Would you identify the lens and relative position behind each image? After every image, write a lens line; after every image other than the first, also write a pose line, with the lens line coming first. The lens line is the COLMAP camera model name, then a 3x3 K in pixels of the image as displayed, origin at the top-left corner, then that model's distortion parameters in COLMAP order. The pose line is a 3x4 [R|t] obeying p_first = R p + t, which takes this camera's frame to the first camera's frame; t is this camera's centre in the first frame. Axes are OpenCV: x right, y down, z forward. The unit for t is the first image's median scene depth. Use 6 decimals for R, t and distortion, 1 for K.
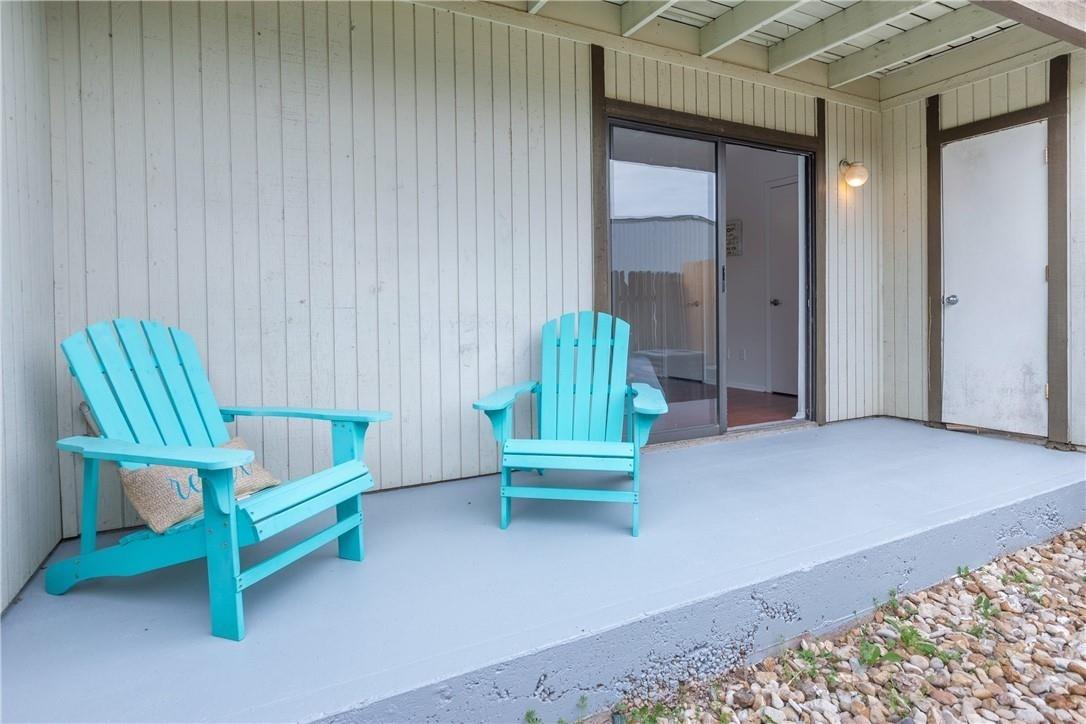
lens RADIAL K [[586.8, 0, 524.6], [0, 586.8, 324.3], [0, 0, 1]] dist [0.004641, -0.002659]
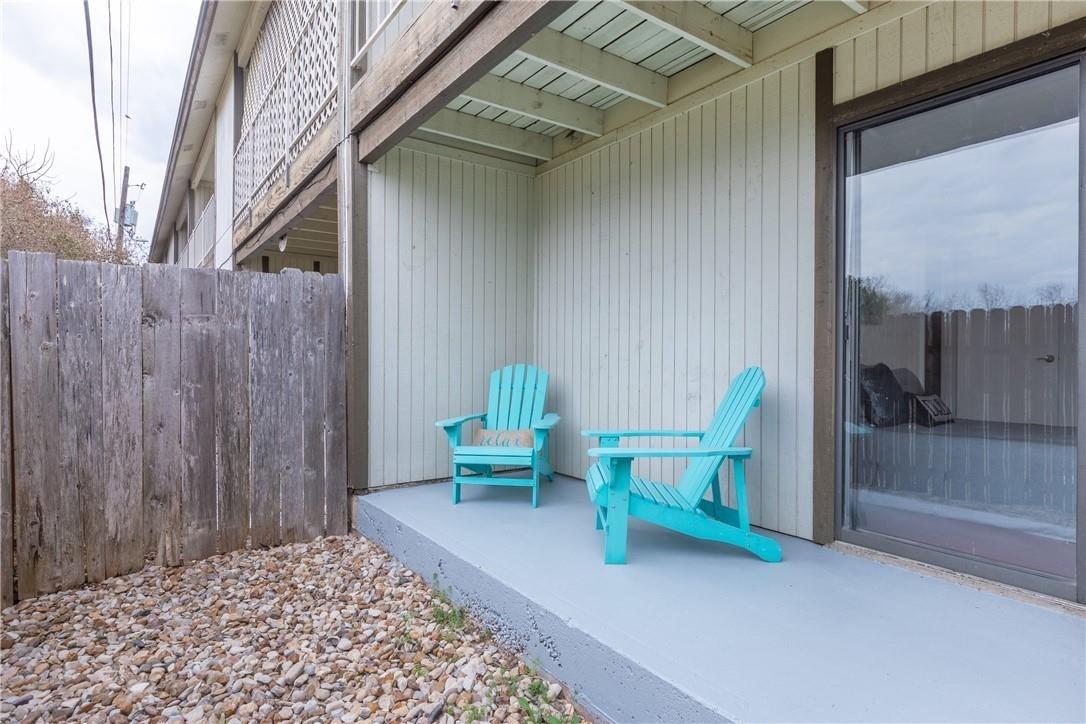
lens RADIAL K [[586.8, 0, 542.9], [0, 586.8, 366.6], [0, 0, 1]] dist [0.004641, -0.002659]
pose [[0.141667, 0.021297, -0.989685, 0.972543], [-0.032317, 0.999335, 0.016879, -0.026001], [0.989387, 0.029593, 0.142261, 0.533608]]
